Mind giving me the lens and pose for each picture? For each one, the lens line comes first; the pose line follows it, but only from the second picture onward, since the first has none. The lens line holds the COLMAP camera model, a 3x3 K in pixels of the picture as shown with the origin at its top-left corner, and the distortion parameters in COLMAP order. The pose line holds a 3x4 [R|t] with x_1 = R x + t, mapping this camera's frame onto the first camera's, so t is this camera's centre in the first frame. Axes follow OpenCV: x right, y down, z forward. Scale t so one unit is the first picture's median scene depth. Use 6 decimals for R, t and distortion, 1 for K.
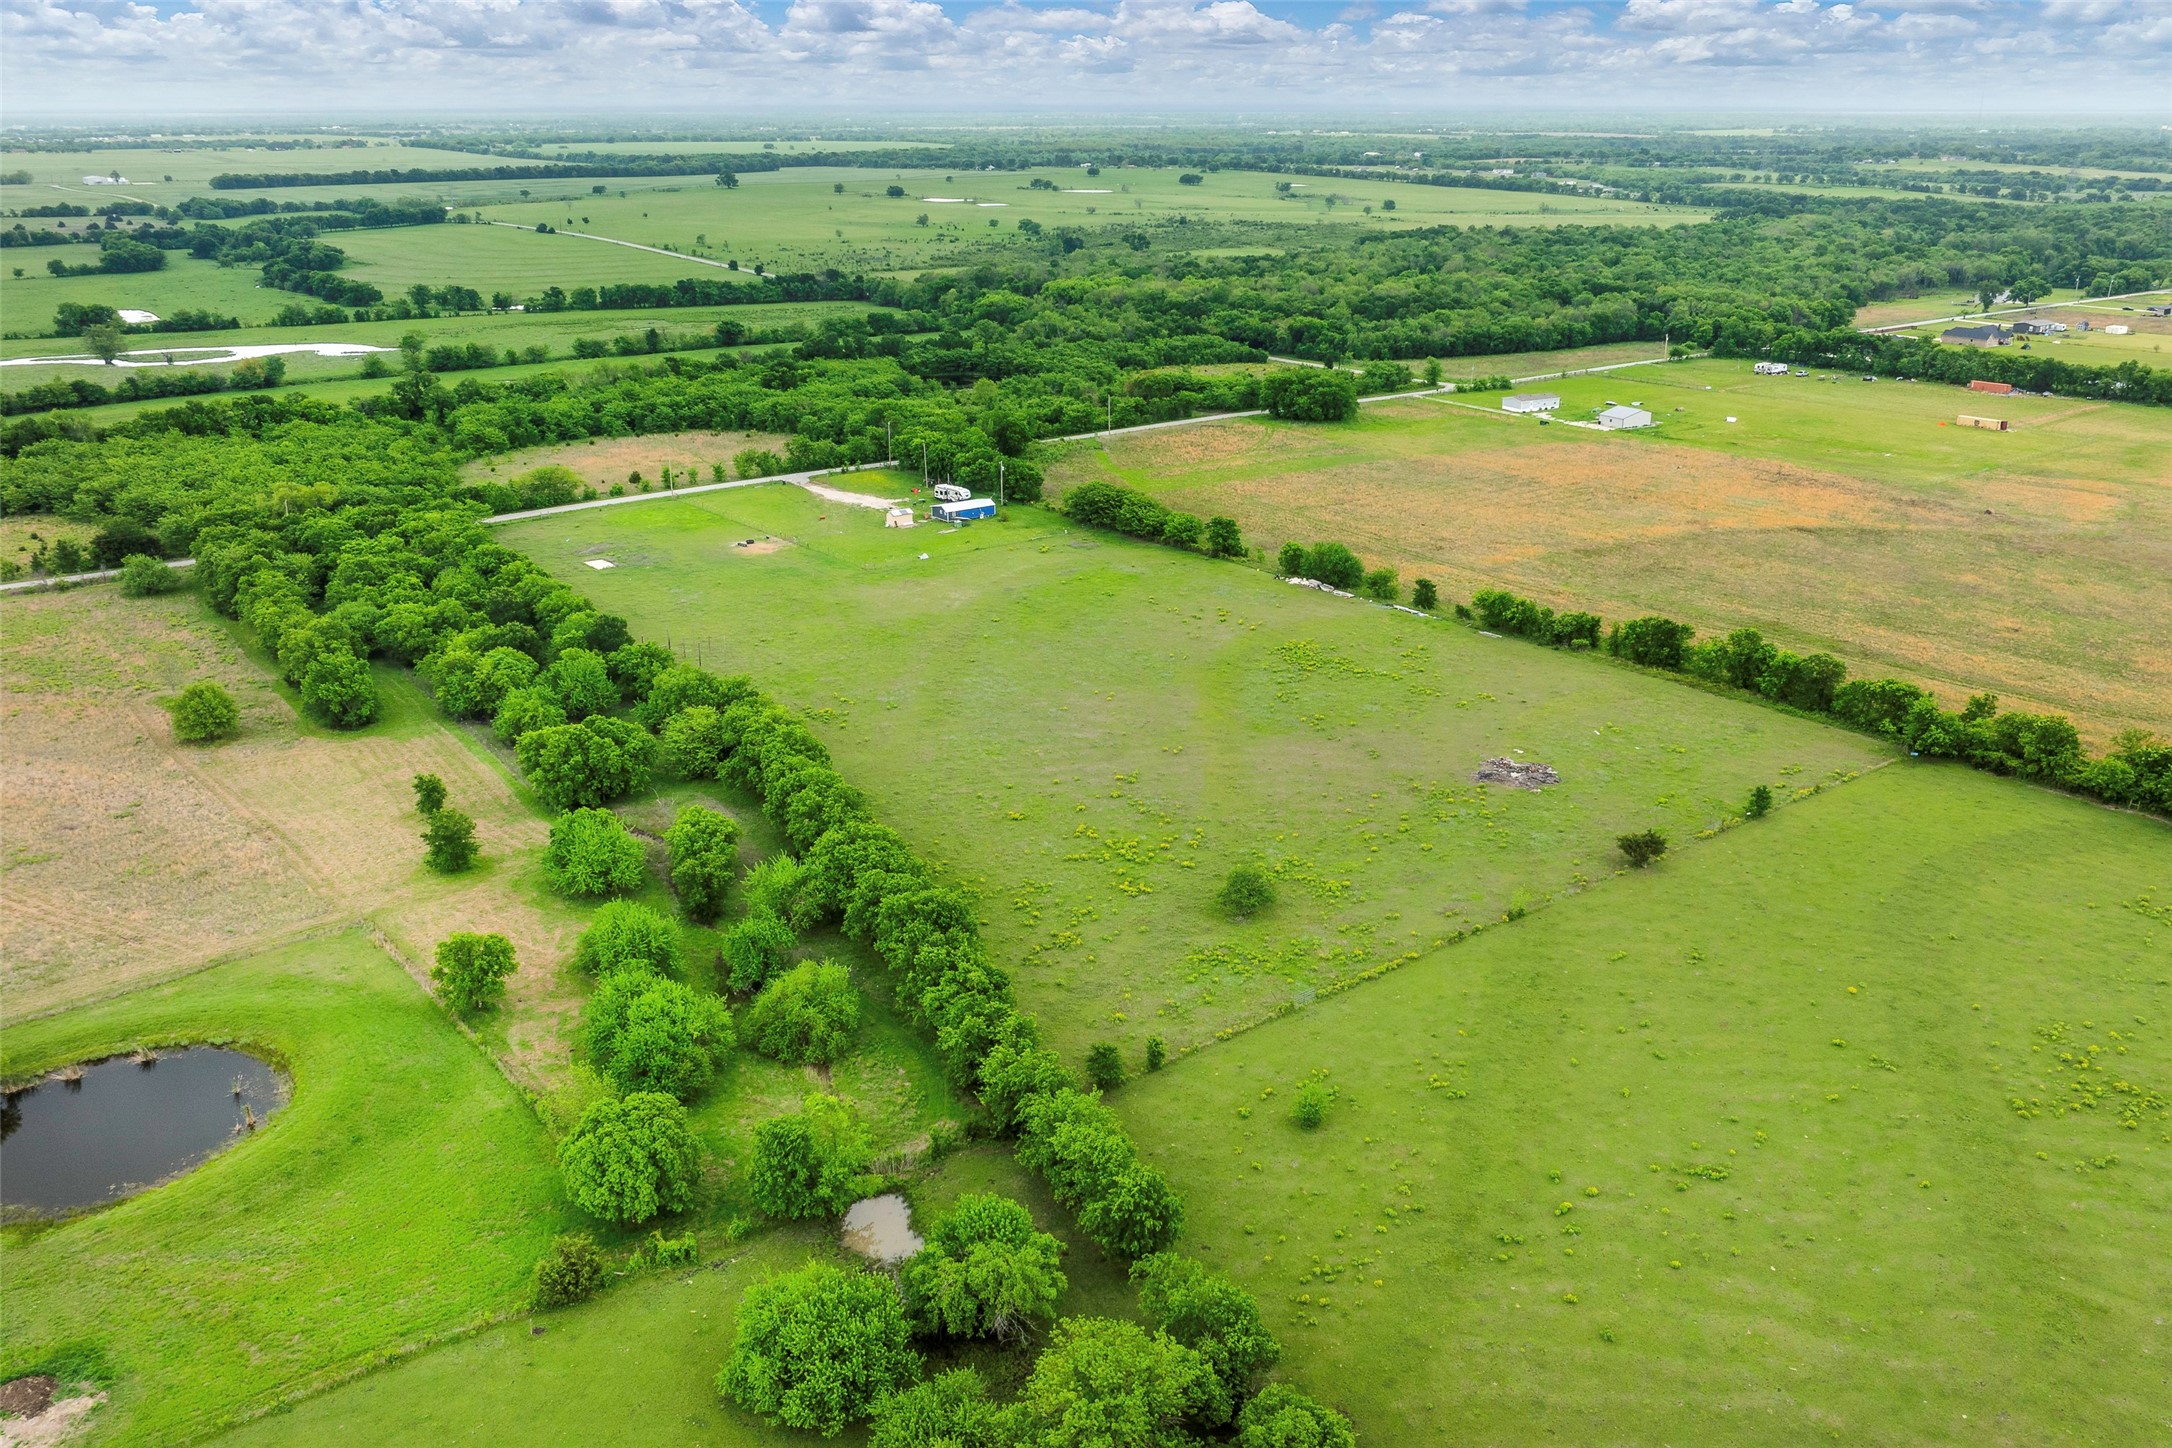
lens RADIAL K [[1804.0, 0, 1091.8], [0, 1804.0, 701.6], [0, 0, 1]] dist [-0.015338, -0.016299]
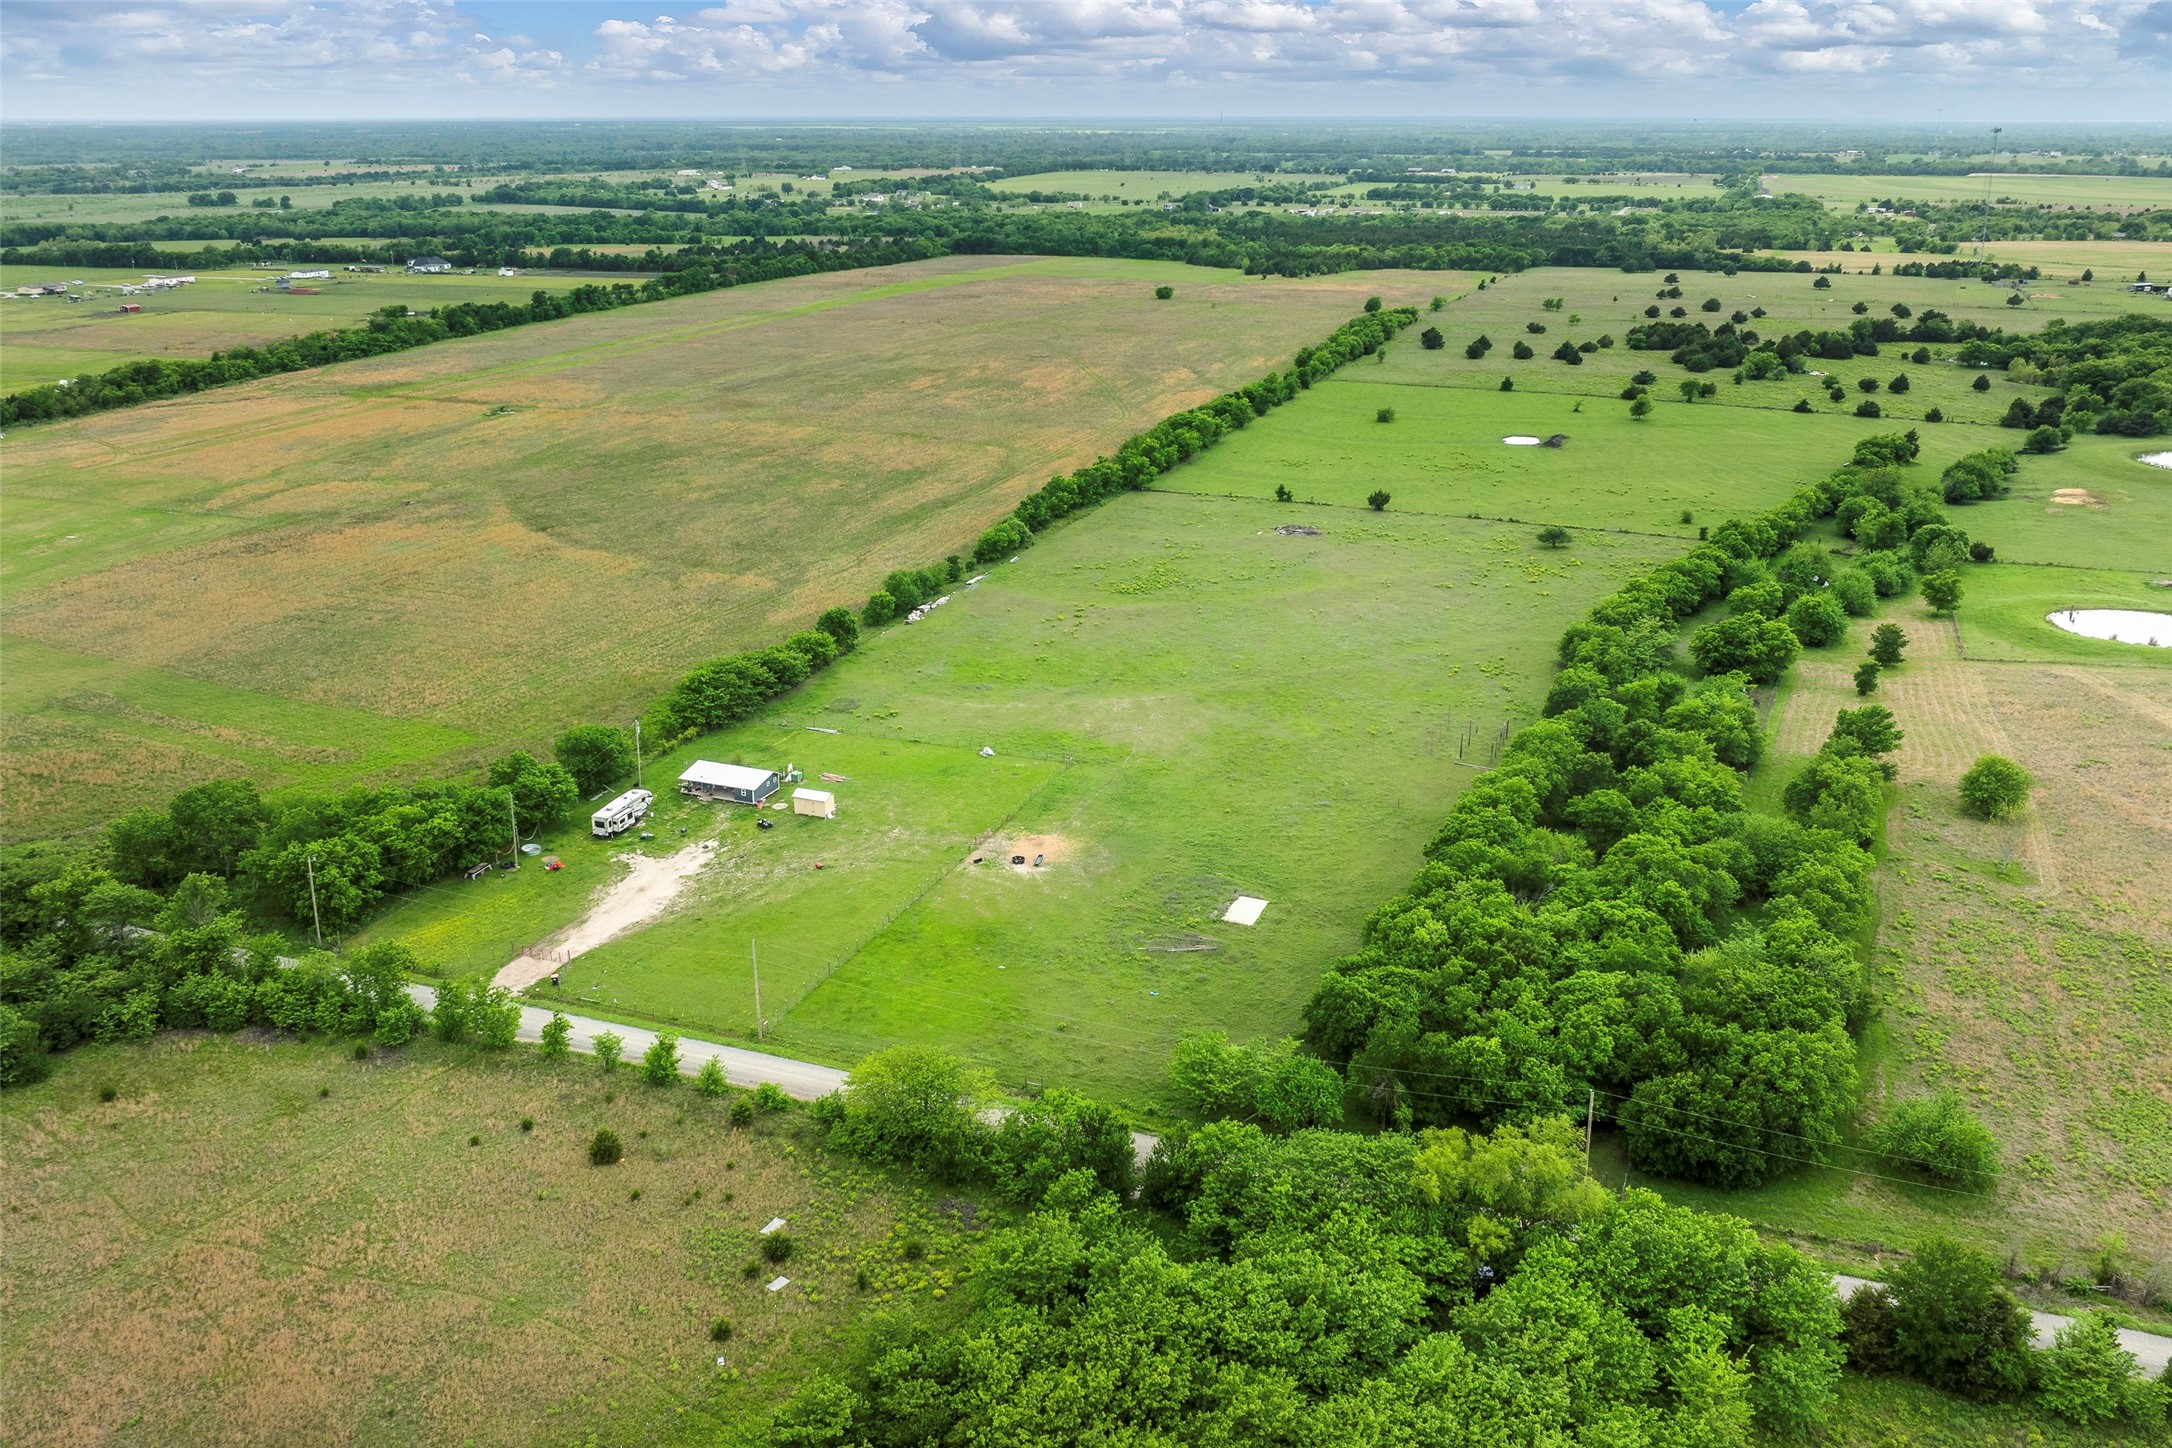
lens RADIAL K [[1788.2, 0, 1086.0], [0, 1788.2, 724.0], [0, 0, 1]] dist [-0.010668, -0.021408]
pose [[-0.510567, -0.278930, 0.813339, -0.508538], [0.274330, 0.843642, 0.461531, -0.299354], [-0.814902, 0.458765, -0.354217, 0.861803]]
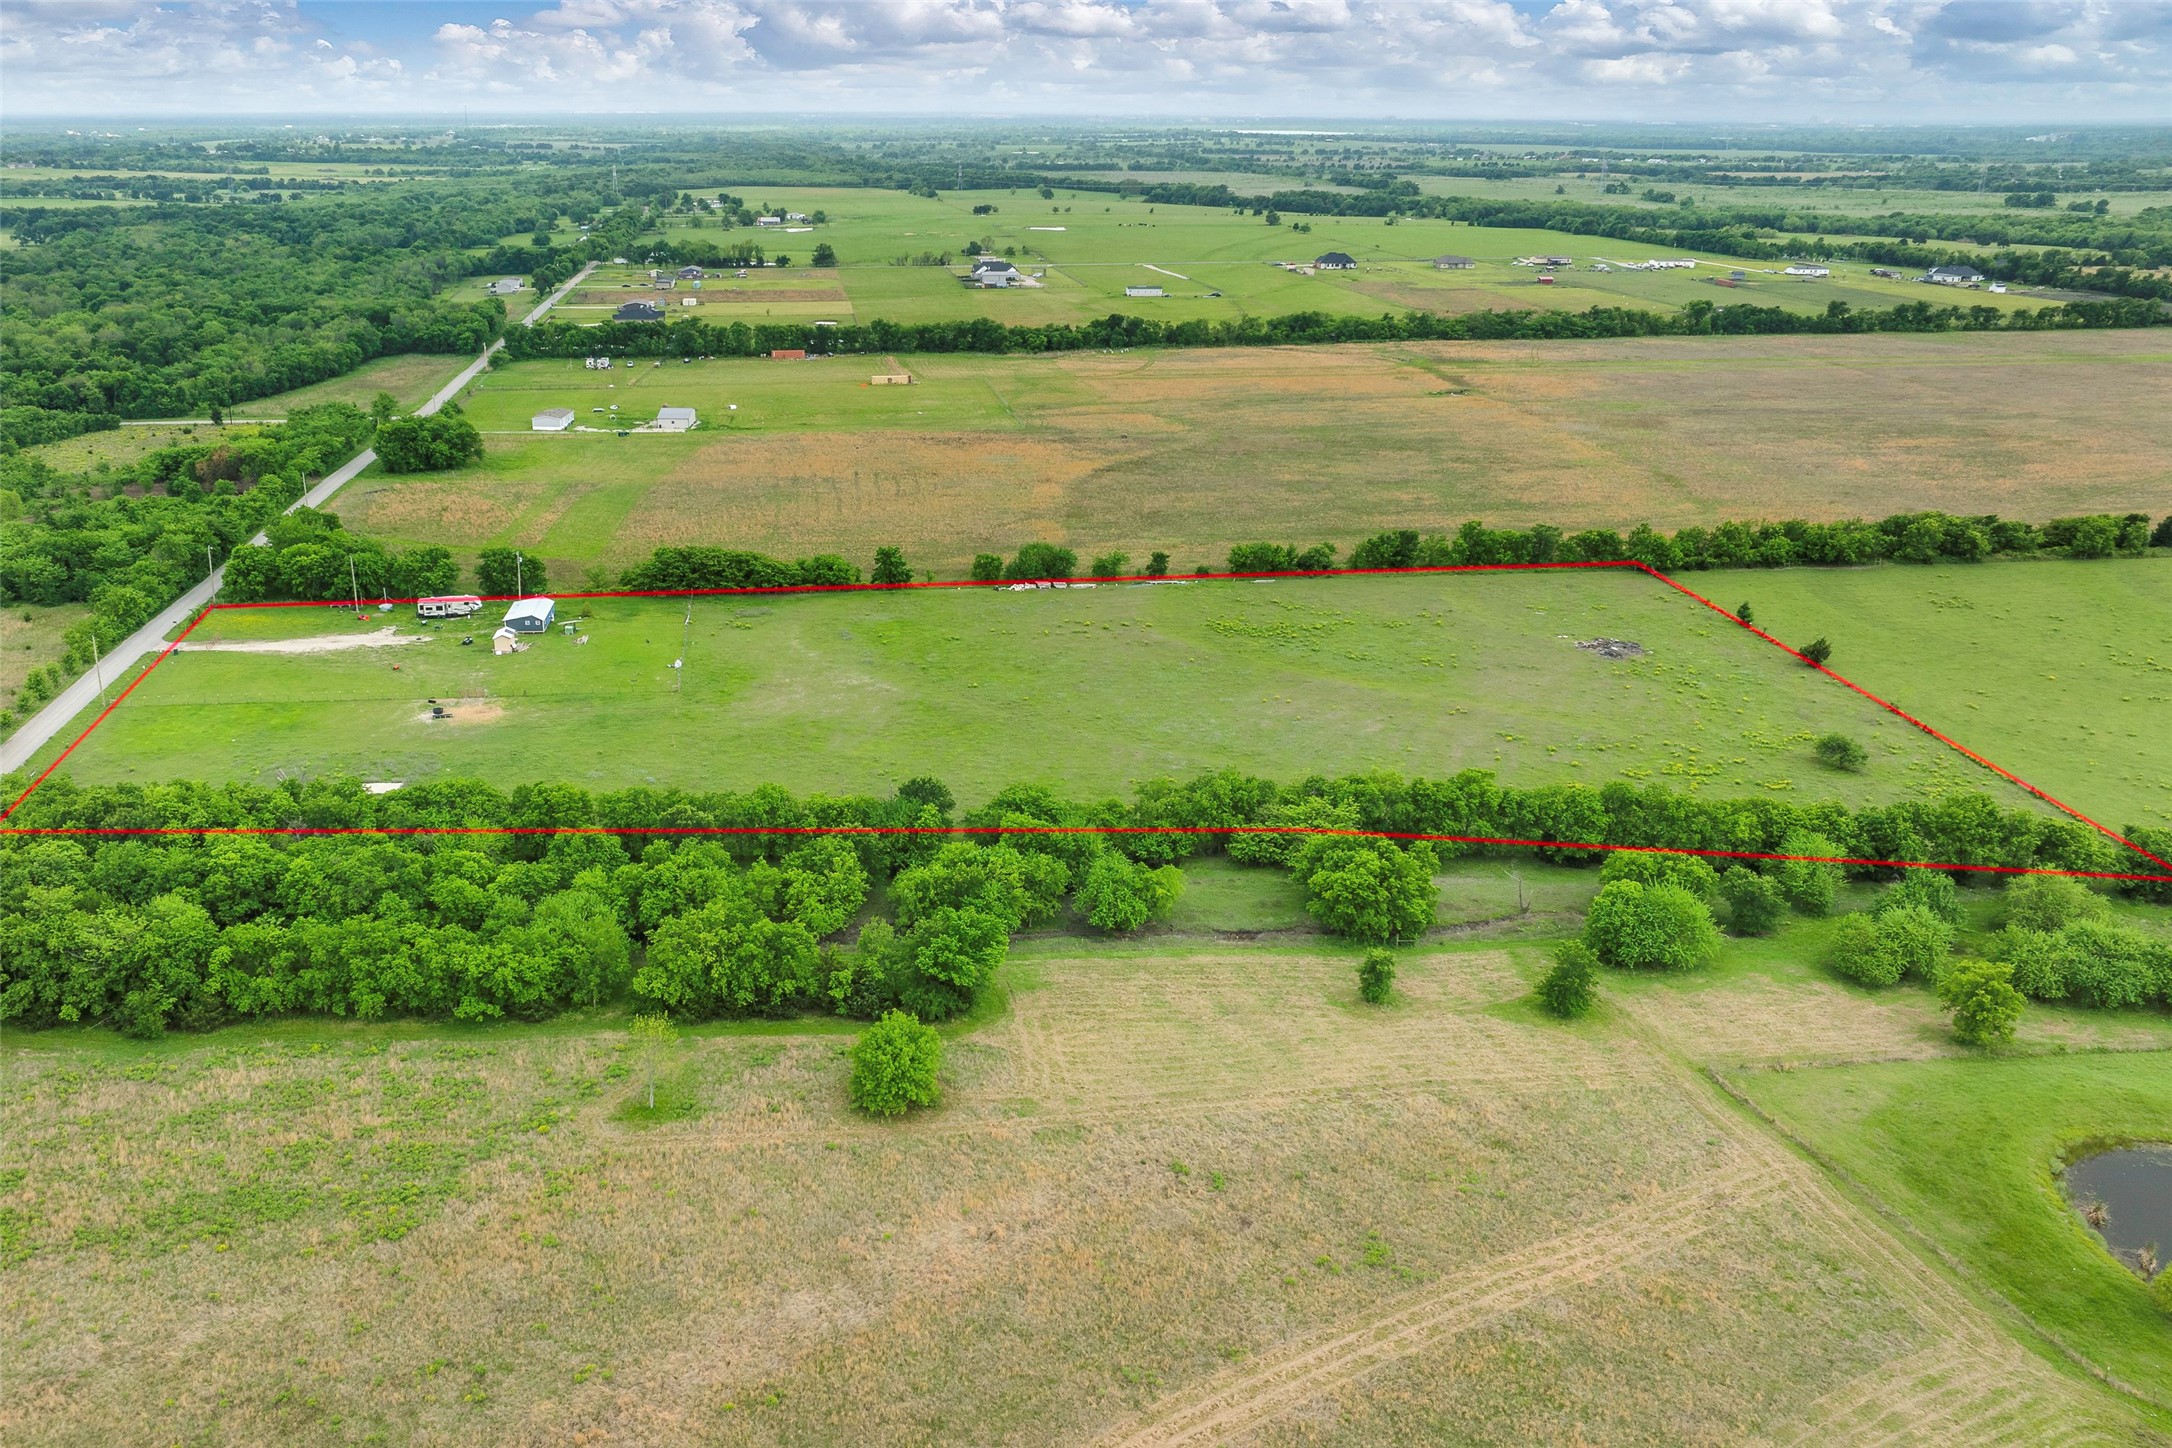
lens RADIAL K [[1806.5, 0, 922.3], [0, 1806.5, 722.5], [0, 0, 1]] dist [-0.017607, -0.000326]
pose [[0.553830, -0.266882, 0.788699, -0.483269], [0.261681, 0.955033, 0.139412, -0.098704], [-0.790440, 0.129177, 0.598764, 0.296389]]
